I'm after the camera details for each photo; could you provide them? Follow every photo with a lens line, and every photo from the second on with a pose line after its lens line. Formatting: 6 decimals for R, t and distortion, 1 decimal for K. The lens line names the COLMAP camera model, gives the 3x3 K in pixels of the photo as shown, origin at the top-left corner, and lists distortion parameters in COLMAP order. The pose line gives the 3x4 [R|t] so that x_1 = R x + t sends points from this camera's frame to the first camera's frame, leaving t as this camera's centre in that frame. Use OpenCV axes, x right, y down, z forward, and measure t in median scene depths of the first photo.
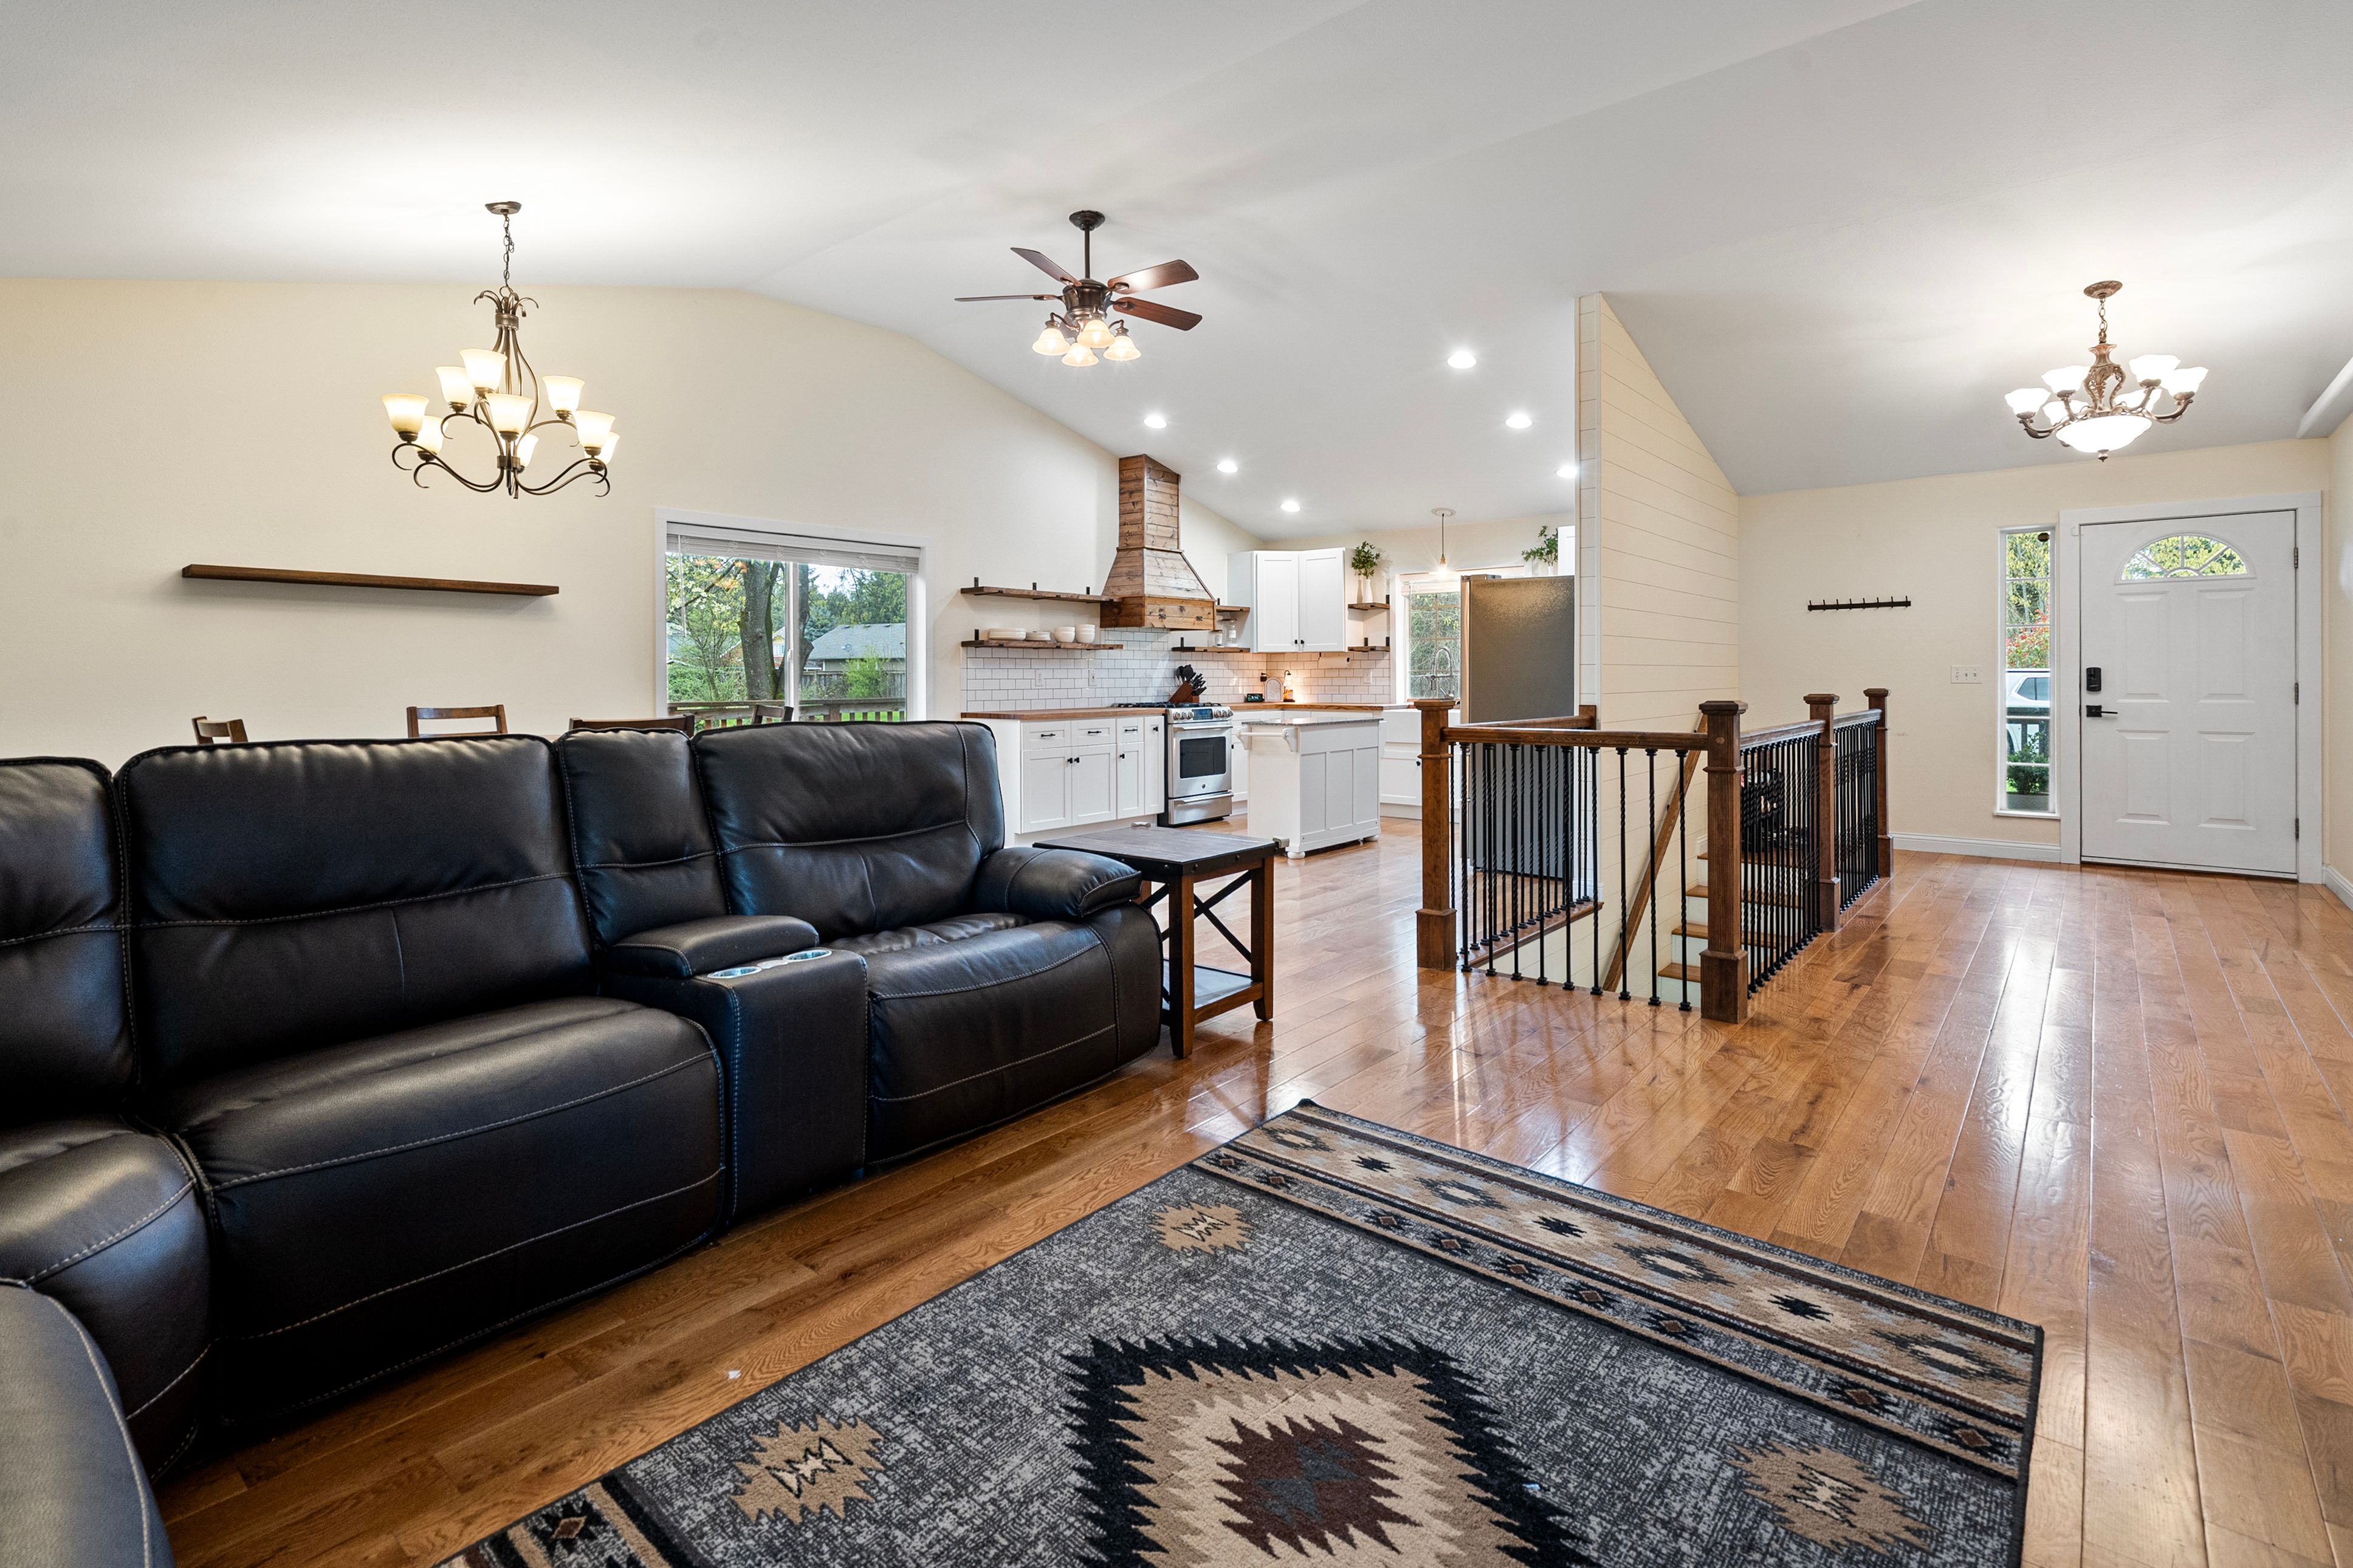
lens RADIAL K [[1076.1, 0, 1192.2], [0, 1076.1, 682.6], [0, 0, 1]] dist [-0.002279, 0.000964]
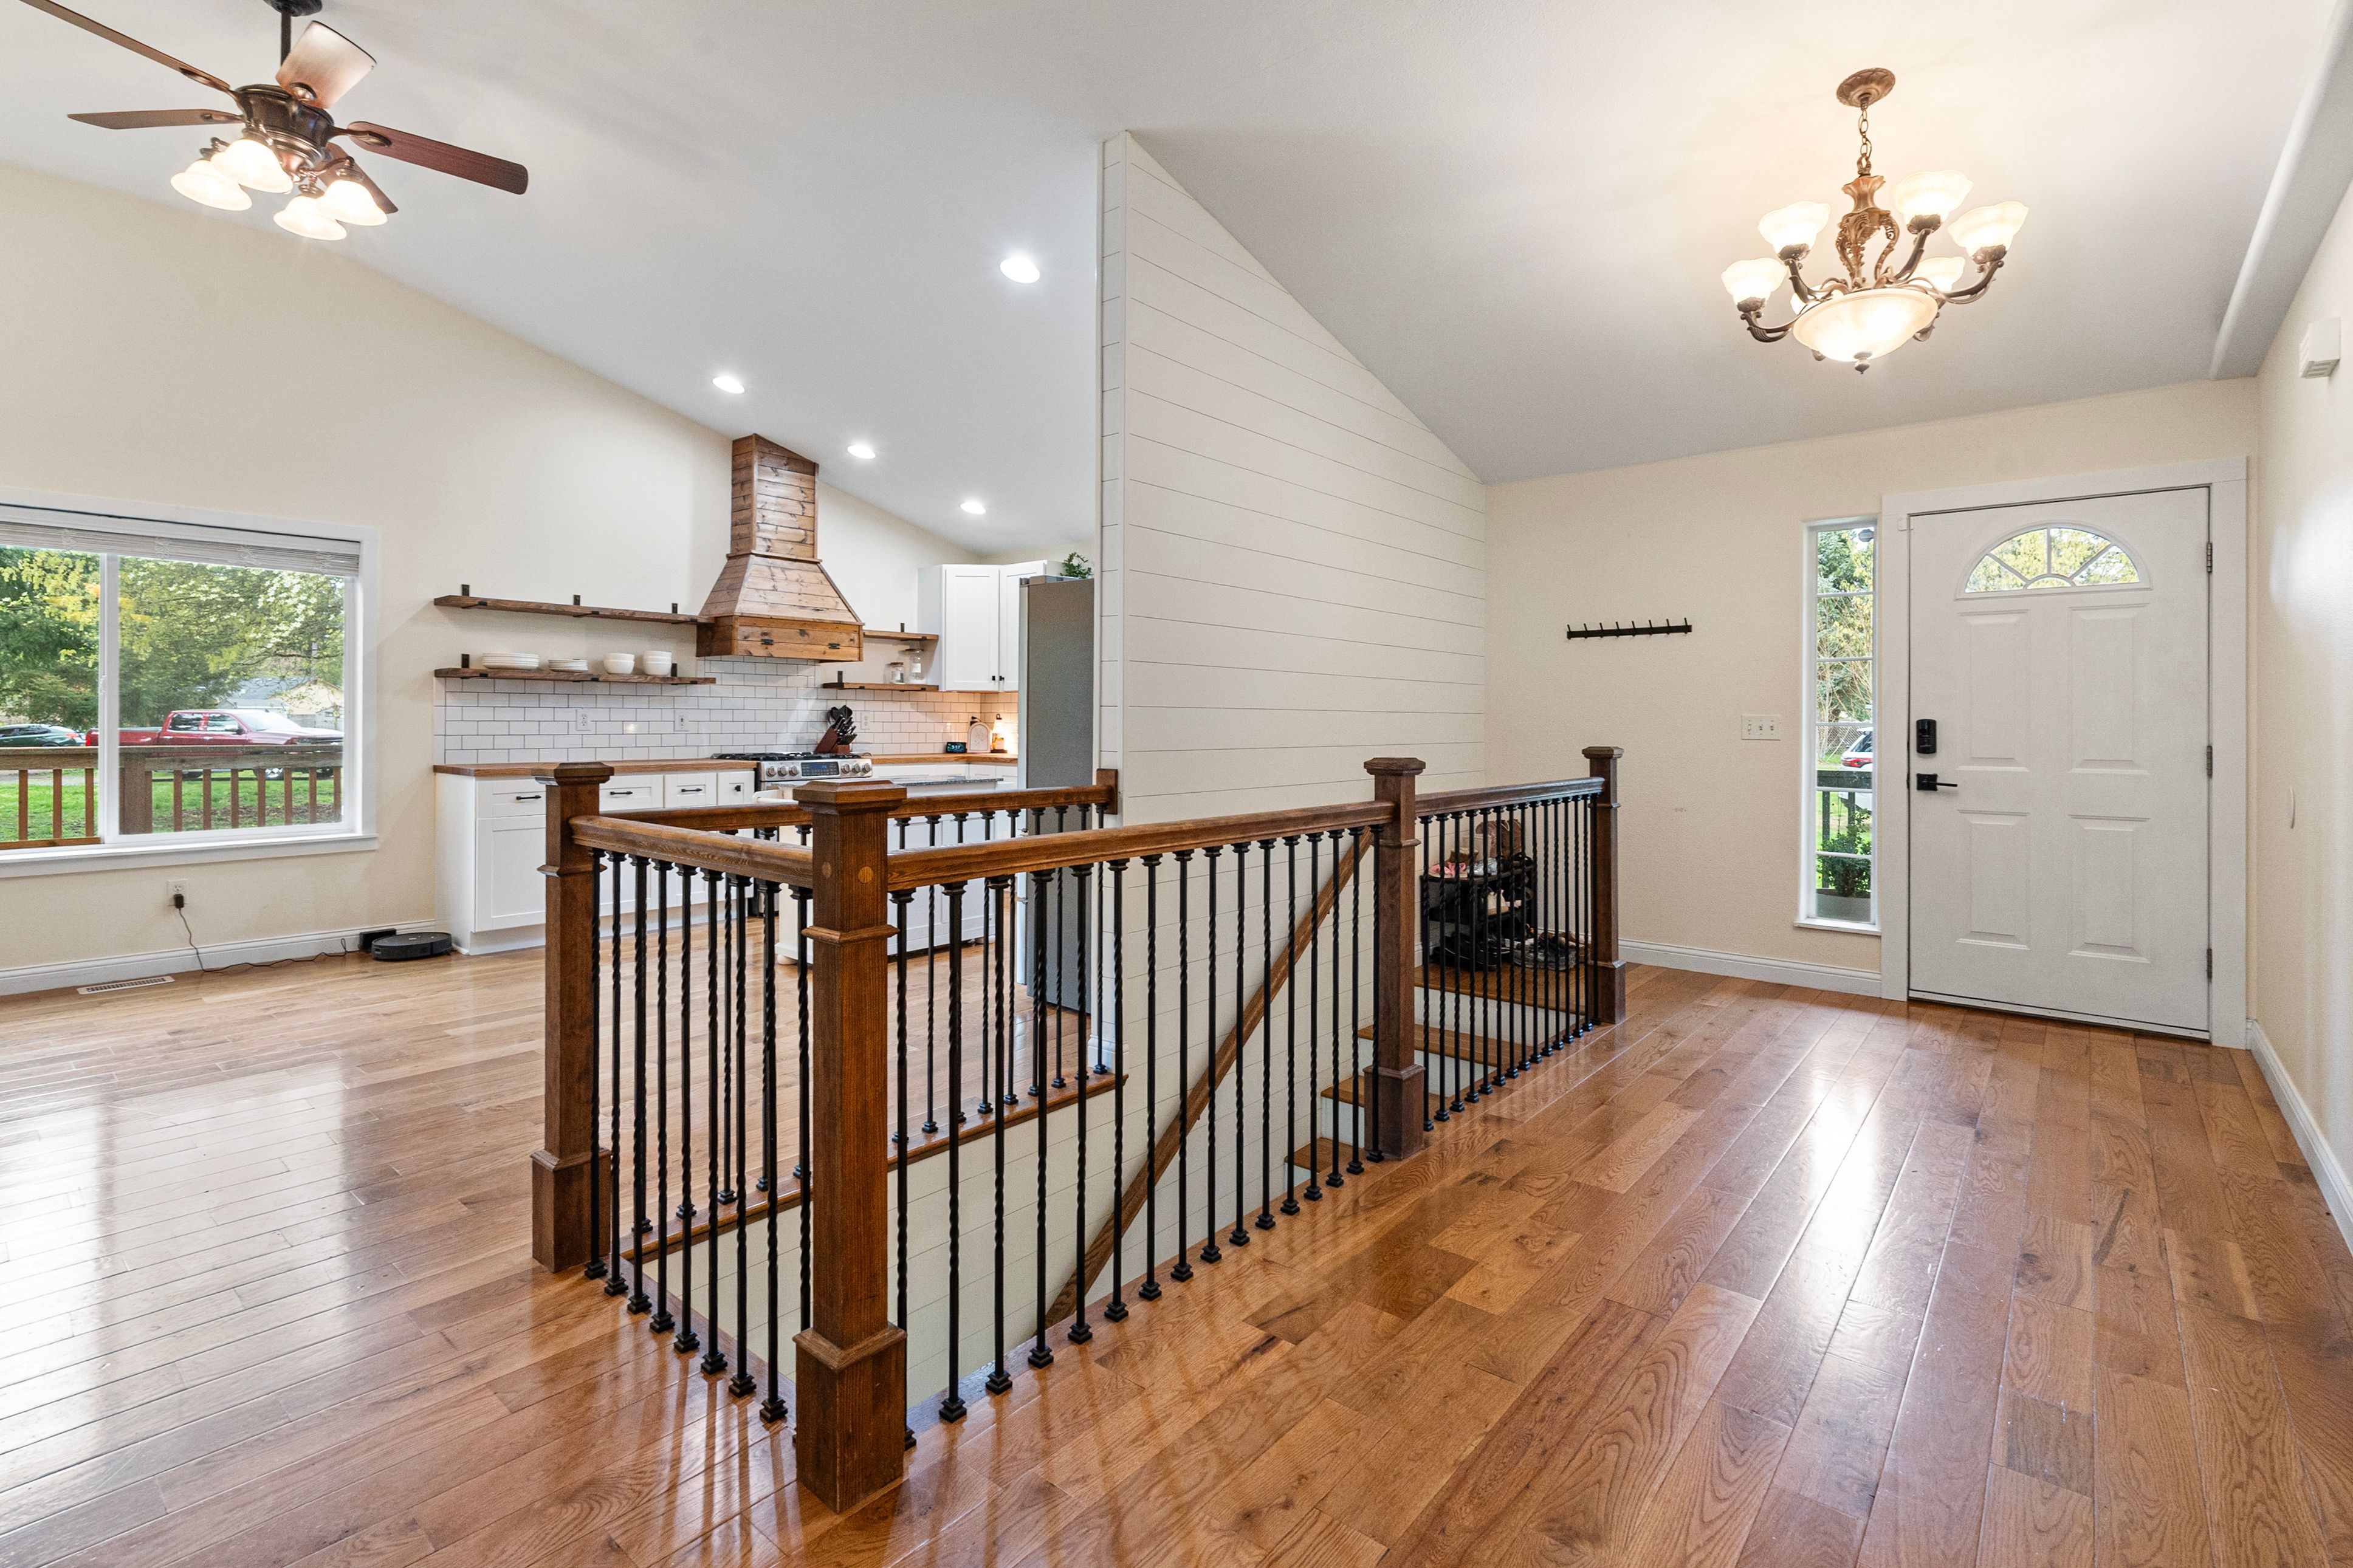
lens RADIAL K [[1076.1, 0, 1169.7], [0, 1076.1, 721.4], [0, 0, 1]] dist [-0.002279, 0.000964]
pose [[0.999950, 0.009993, -0.000520, 0.464859], [-0.009995, 0.999932, -0.005946, -0.004892], [0.000460, 0.005951, 0.999982, 0.404072]]
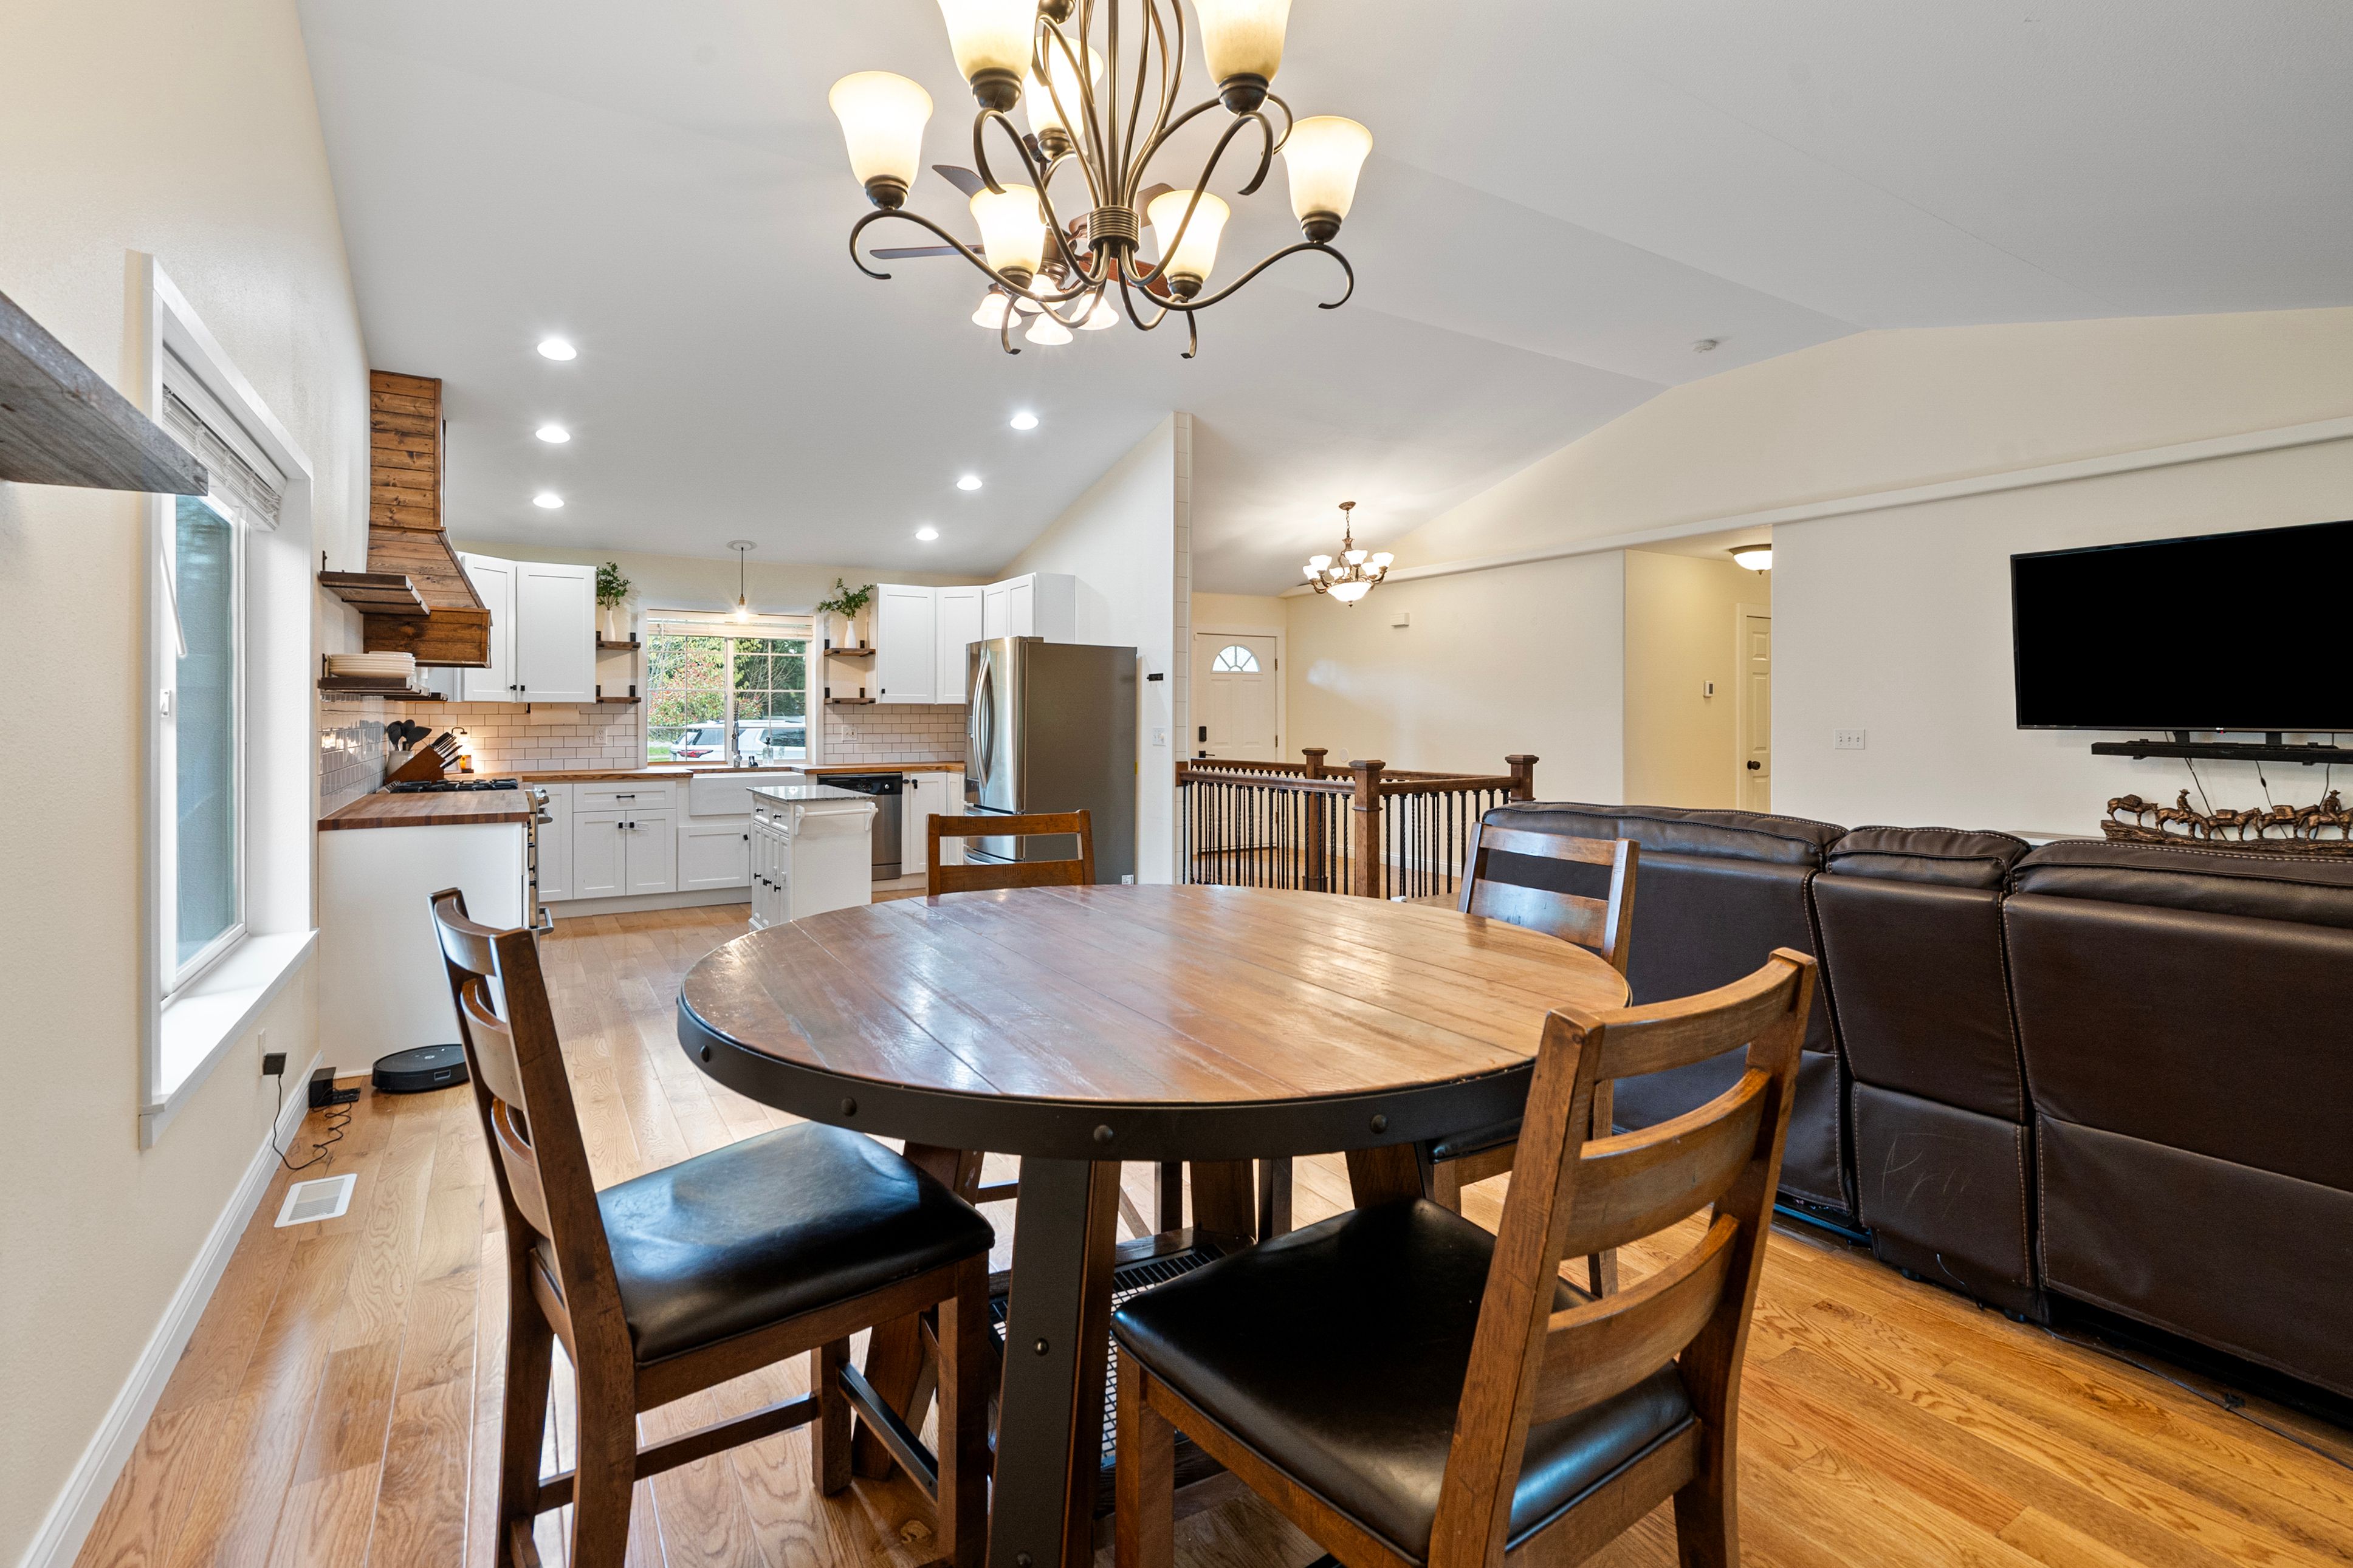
lens RADIAL K [[1076.1, 0, 1145.8], [0, 1076.1, 703.0], [0, 0, 1]] dist [-0.002279, 0.000964]
pose [[0.323613, 0.015116, 0.946069, -0.888052], [0.004245, 0.999839, -0.017427, -0.027643], [-0.946180, 0.009655, 0.323497, 0.764224]]
